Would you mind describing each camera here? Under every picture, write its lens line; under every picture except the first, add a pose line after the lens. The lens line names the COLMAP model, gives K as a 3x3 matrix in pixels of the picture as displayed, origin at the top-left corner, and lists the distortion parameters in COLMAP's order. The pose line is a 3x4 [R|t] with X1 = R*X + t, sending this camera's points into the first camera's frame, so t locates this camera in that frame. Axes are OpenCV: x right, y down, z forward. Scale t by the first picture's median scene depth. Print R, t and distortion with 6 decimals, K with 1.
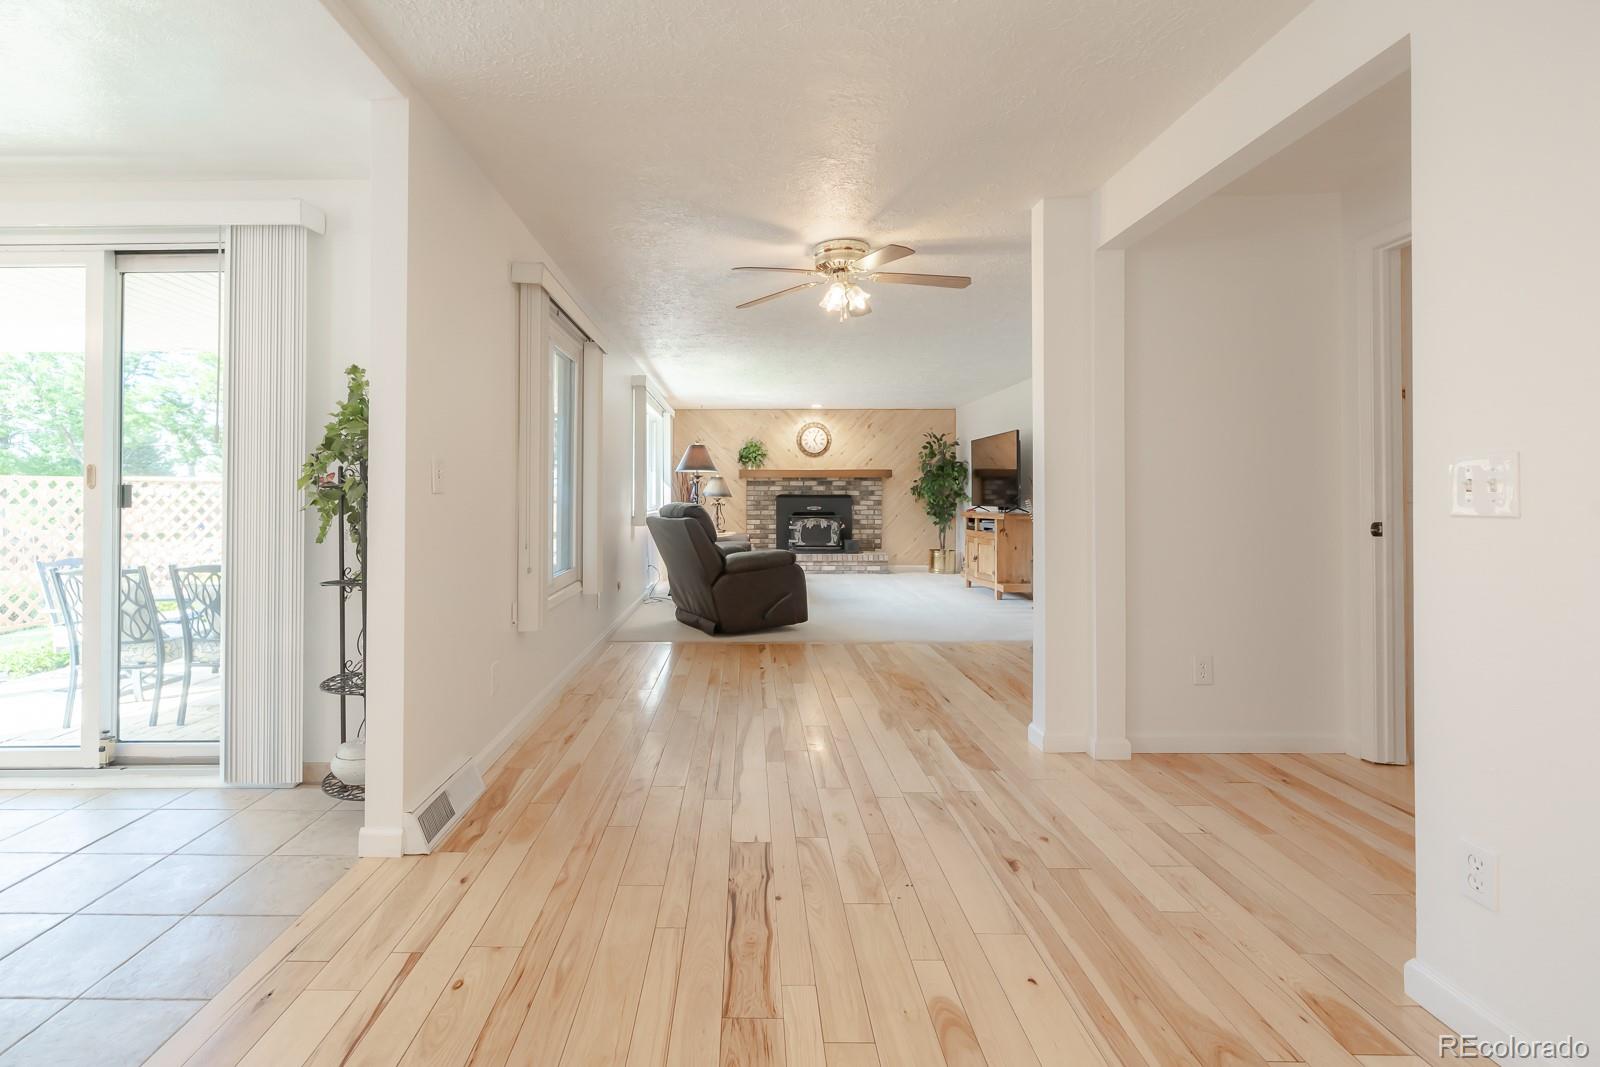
lens RADIAL K [[727.9, 0, 735.1], [0, 727.9, 494.8], [0, 0, 1]] dist [0.000497, -0.000117]
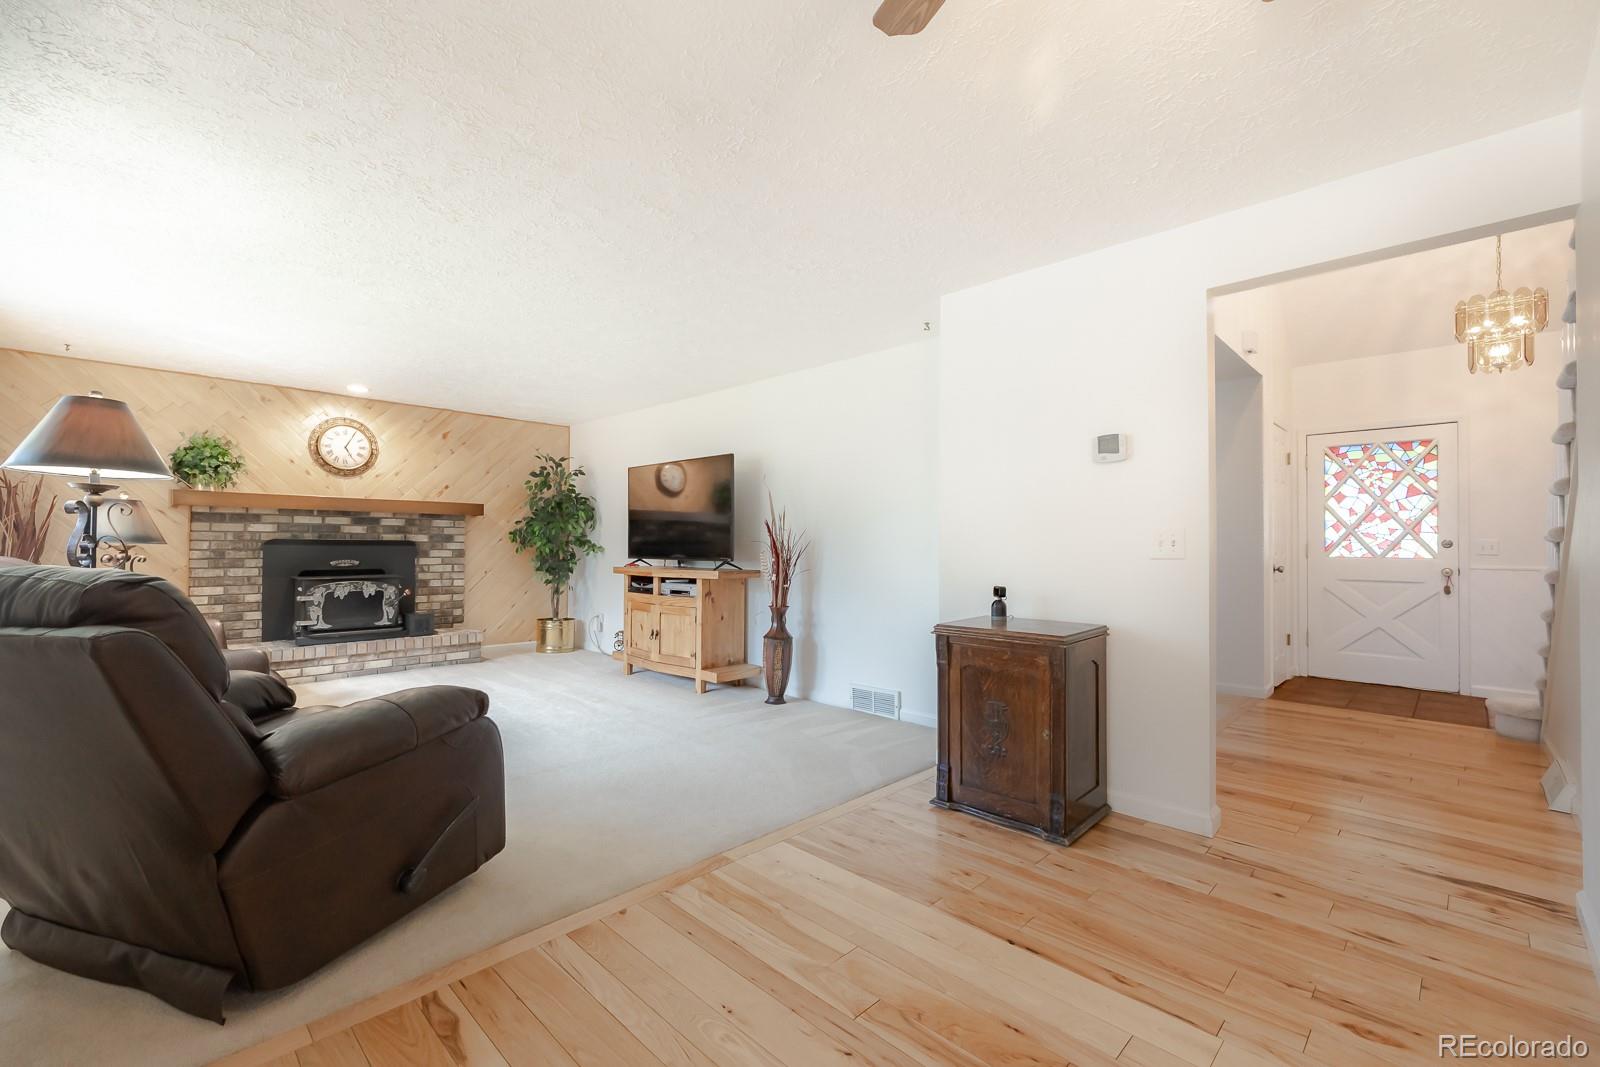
lens RADIAL K [[686.9, 0, 809.4], [0, 686.9, 540.9], [0, 0, 1]] dist [0.001957, 0.000463]
pose [[0.685701, 0.010085, 0.727813, -0.039906], [-0.009677, 0.999942, -0.004739, -0.000469], [-0.727819, -0.003793, 0.685759, 0.358027]]
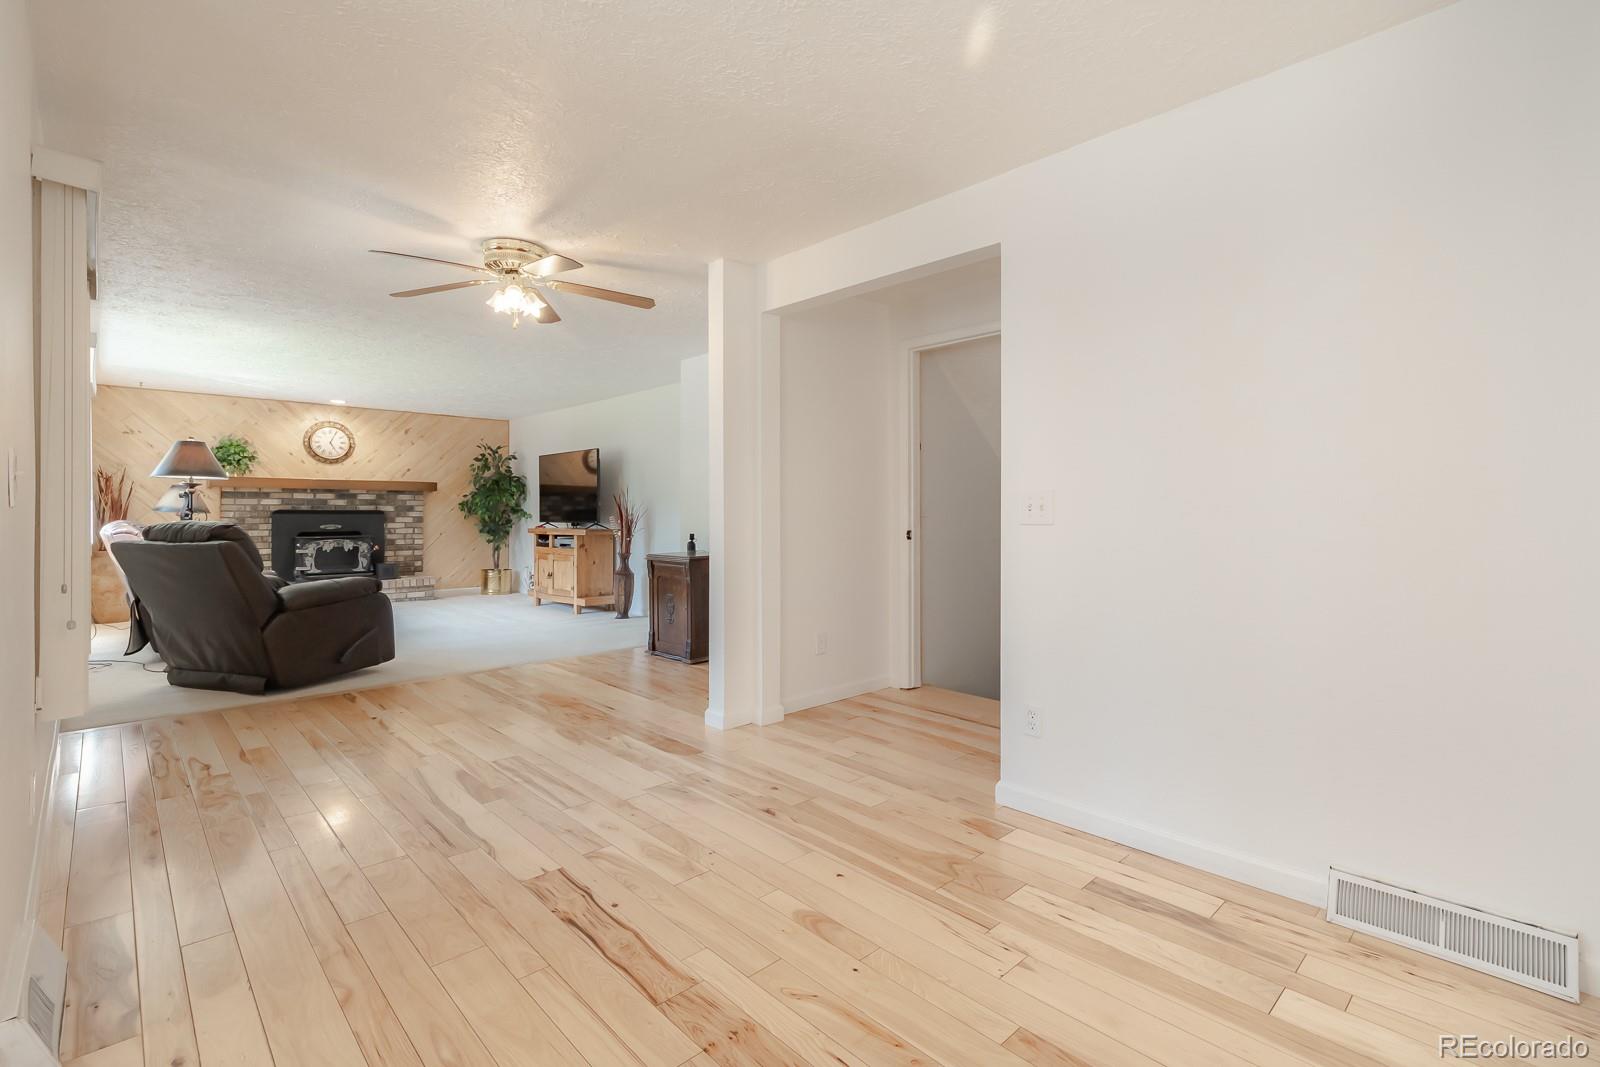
lens RADIAL K [[736.1, 0, 857.4], [0, 736.1, 516.3], [0, 0, 1]] dist [0.001374, 0.000139]
pose [[0.682123, -0.002395, 0.731233, -0.095017], [-0.003018, 0.999977, 0.006090, -0.000077], [-0.731231, -0.006361, 0.682100, 0.009700]]
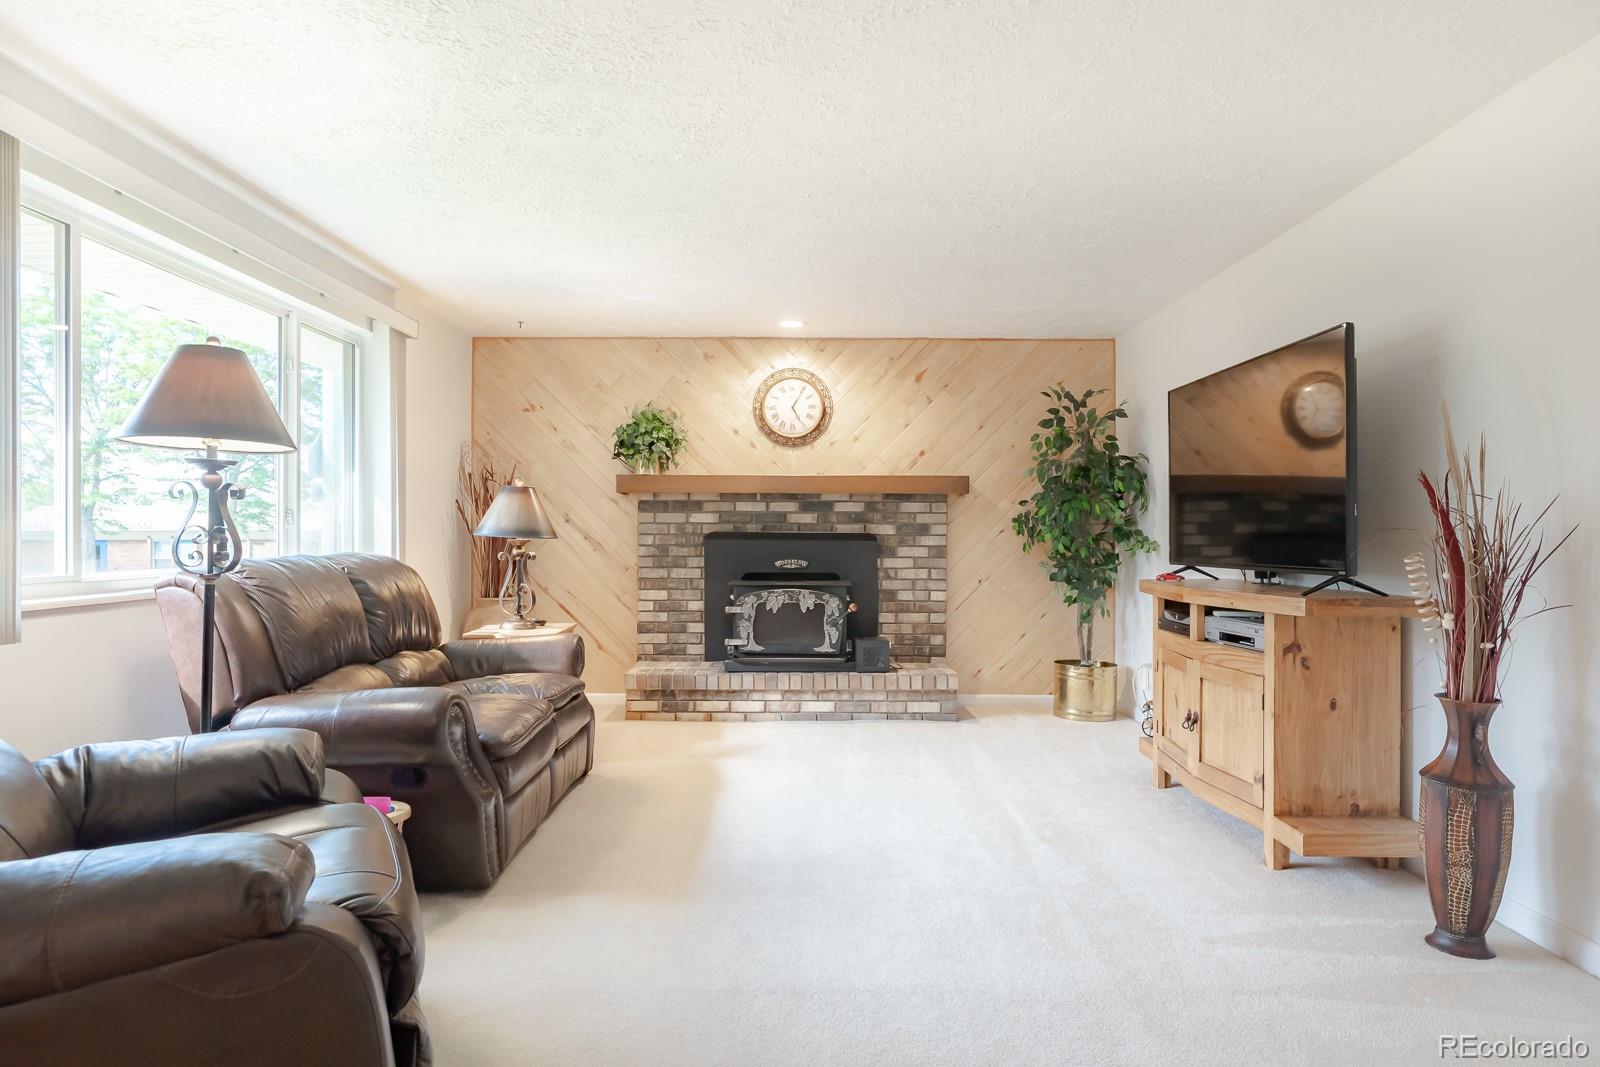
lens RADIAL K [[942.1, 0, 800.0], [0, 942.1, 533.5], [0, 0, 1]] dist [-0.001313, 0.000976]
pose [[0.999988, 0.004313, 0.002342, 0.116643], [-0.004315, 0.999991, 0.000540, -0.000086], [-0.002339, -0.000550, 0.999997, 0.451799]]
